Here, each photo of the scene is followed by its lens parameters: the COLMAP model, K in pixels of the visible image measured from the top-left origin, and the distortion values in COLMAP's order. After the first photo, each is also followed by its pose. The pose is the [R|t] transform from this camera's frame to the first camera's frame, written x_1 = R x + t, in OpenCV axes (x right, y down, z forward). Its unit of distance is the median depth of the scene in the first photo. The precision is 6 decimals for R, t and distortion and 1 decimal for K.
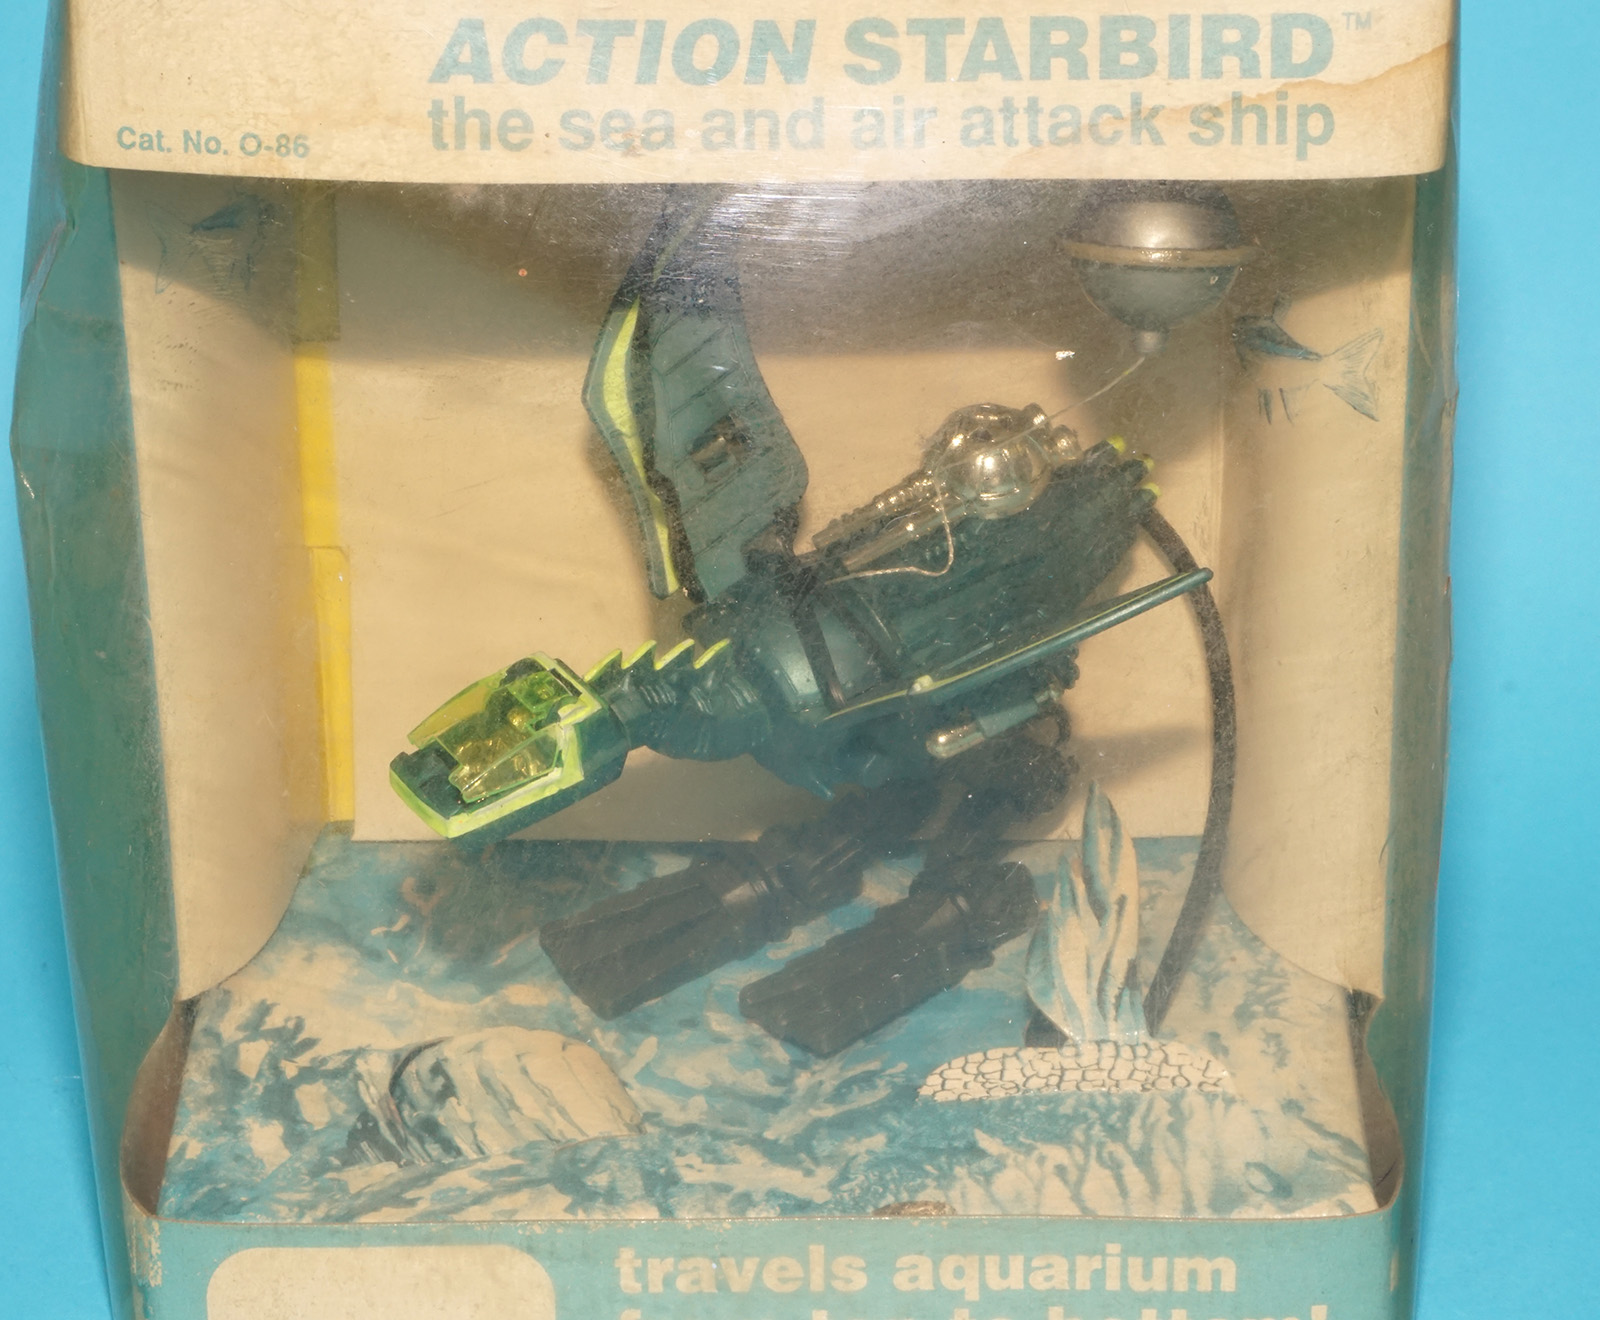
lens RADIAL K [[4243.9, 0, 804.3], [0, 4243.9, 653.0], [0, 0, 1]] dist [0.045496, 0.000000]
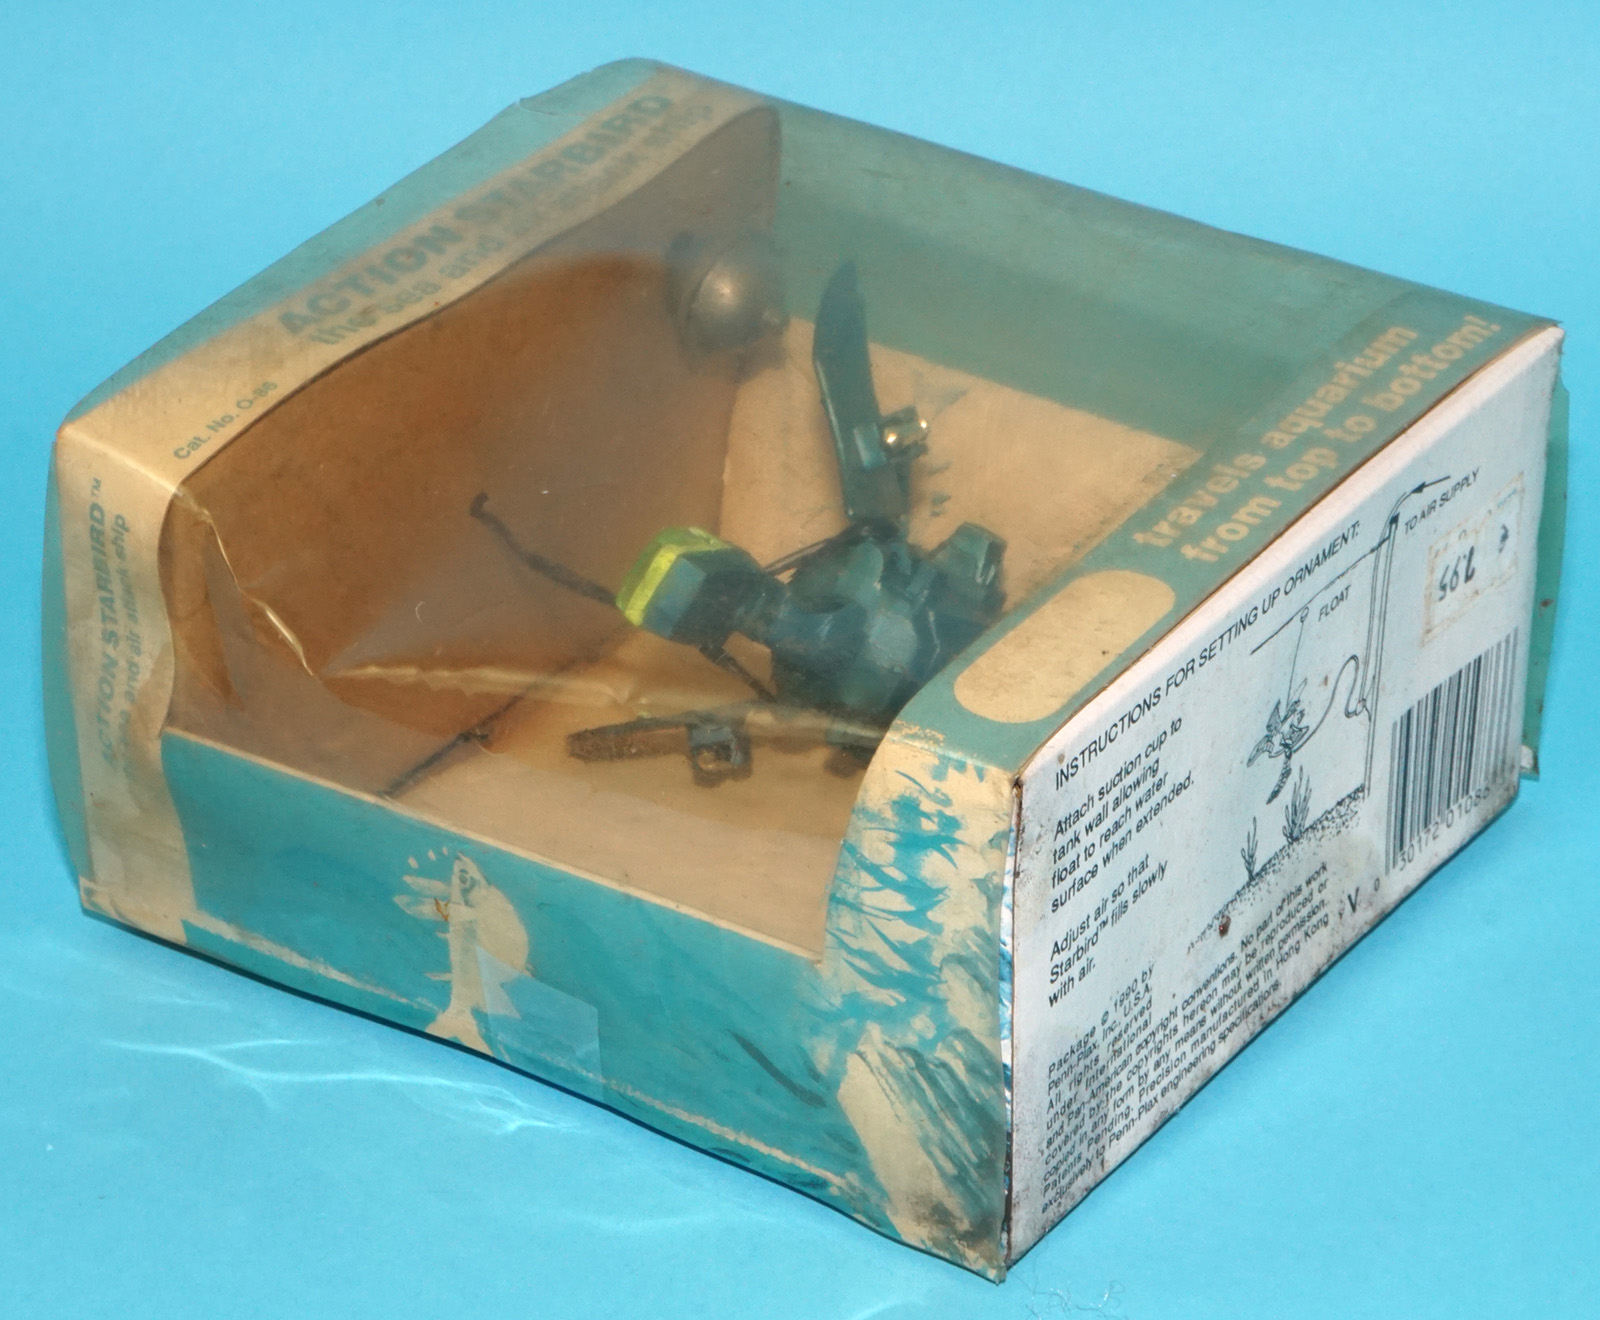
lens RADIAL K [[5144.1, 0, 804.8], [0, 5144.1, 657.8], [0, 0, 1]] dist [0.110087, 0.000000]
pose [[0.583772, -0.441077, 0.681660, -1.086213], [0.769119, 0.031434, -0.638332, 0.983831], [0.260126, 0.896918, 0.357592, 0.484205]]
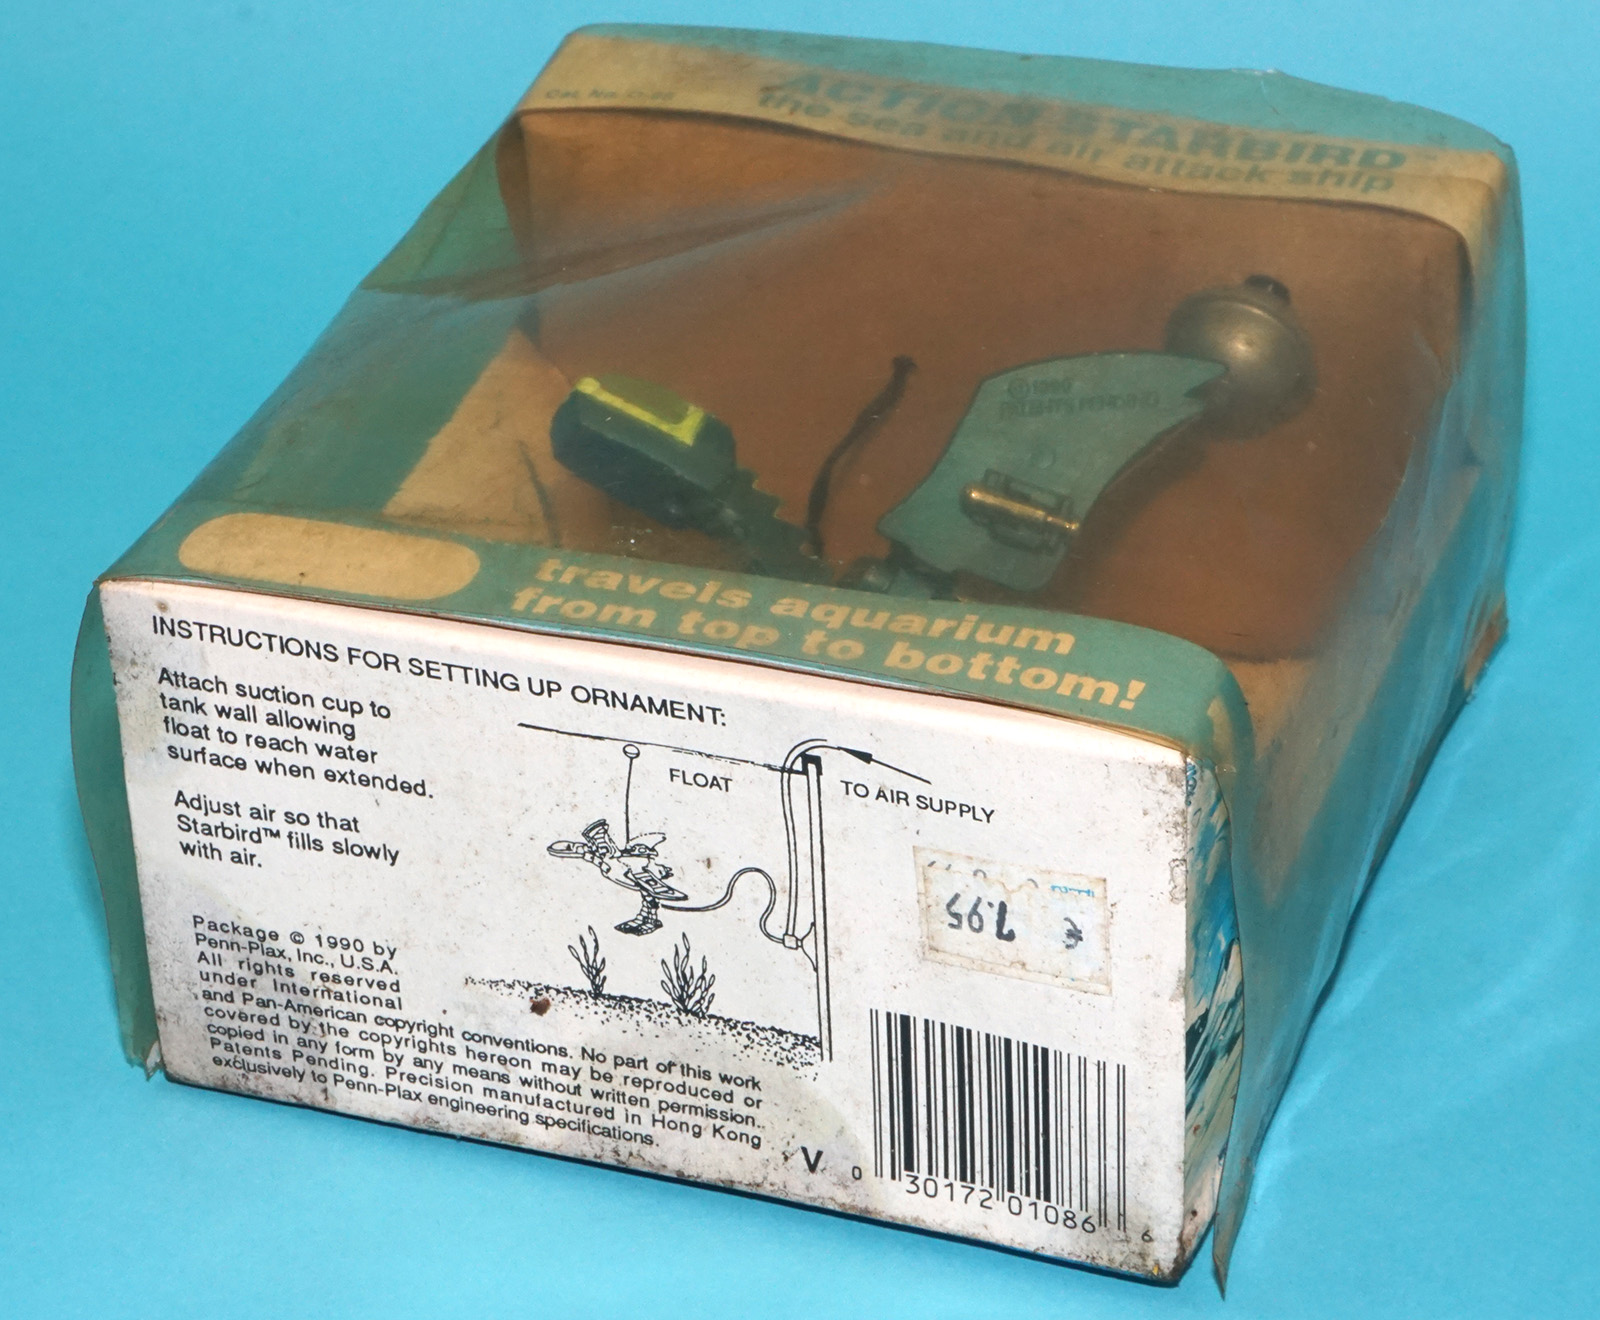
lens RADIAL K [[5144.1, 0, 791.8], [0, 5144.1, 661.4], [0, 0, 1]] dist [0.110087, 0.000000]
pose [[0.940150, 0.154814, -0.303564, 0.424428], [-0.334299, 0.246343, -0.909703, 1.335569], [-0.066054, 0.956738, 0.283354, 0.633941]]
